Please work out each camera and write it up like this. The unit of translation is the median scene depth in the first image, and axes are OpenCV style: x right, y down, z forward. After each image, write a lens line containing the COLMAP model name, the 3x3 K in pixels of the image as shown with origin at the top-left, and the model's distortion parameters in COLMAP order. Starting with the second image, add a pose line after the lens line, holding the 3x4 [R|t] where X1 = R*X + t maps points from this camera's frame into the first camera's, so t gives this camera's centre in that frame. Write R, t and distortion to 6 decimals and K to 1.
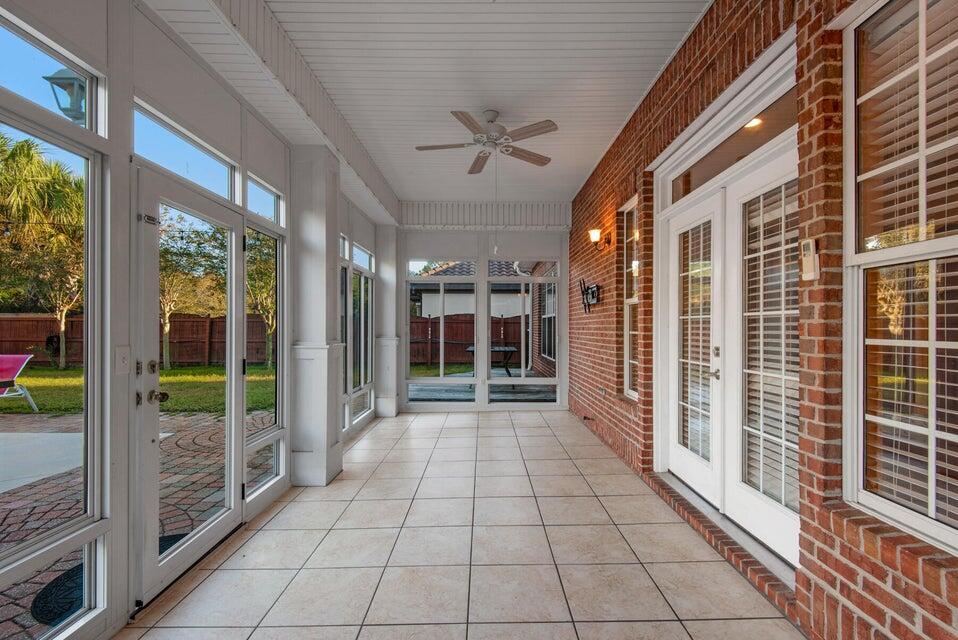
lens RADIAL K [[433.6, 0, 481.8], [0, 433.6, 324.3], [0, 0, 1]] dist [0.035935, -0.020559]
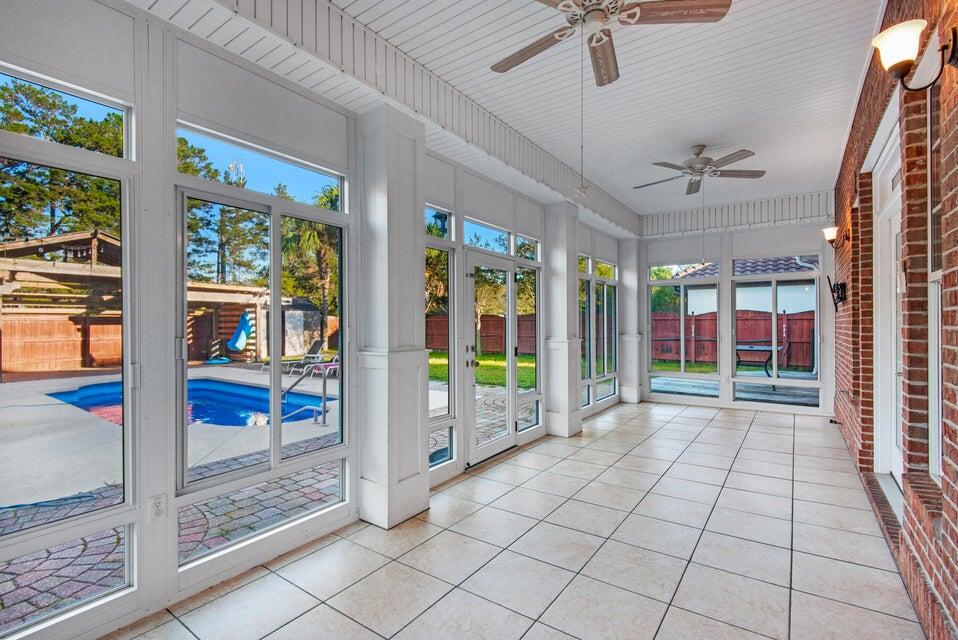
lens RADIAL K [[433.6, 0, 481.8], [0, 433.6, 324.3], [0, 0, 1]] dist [0.035935, -0.020559]
pose [[0.816253, -0.002889, -0.577688, 0.222905], [0.007661, 0.999954, 0.005824, -0.013175], [0.577644, -0.009180, 0.816237, -0.307180]]
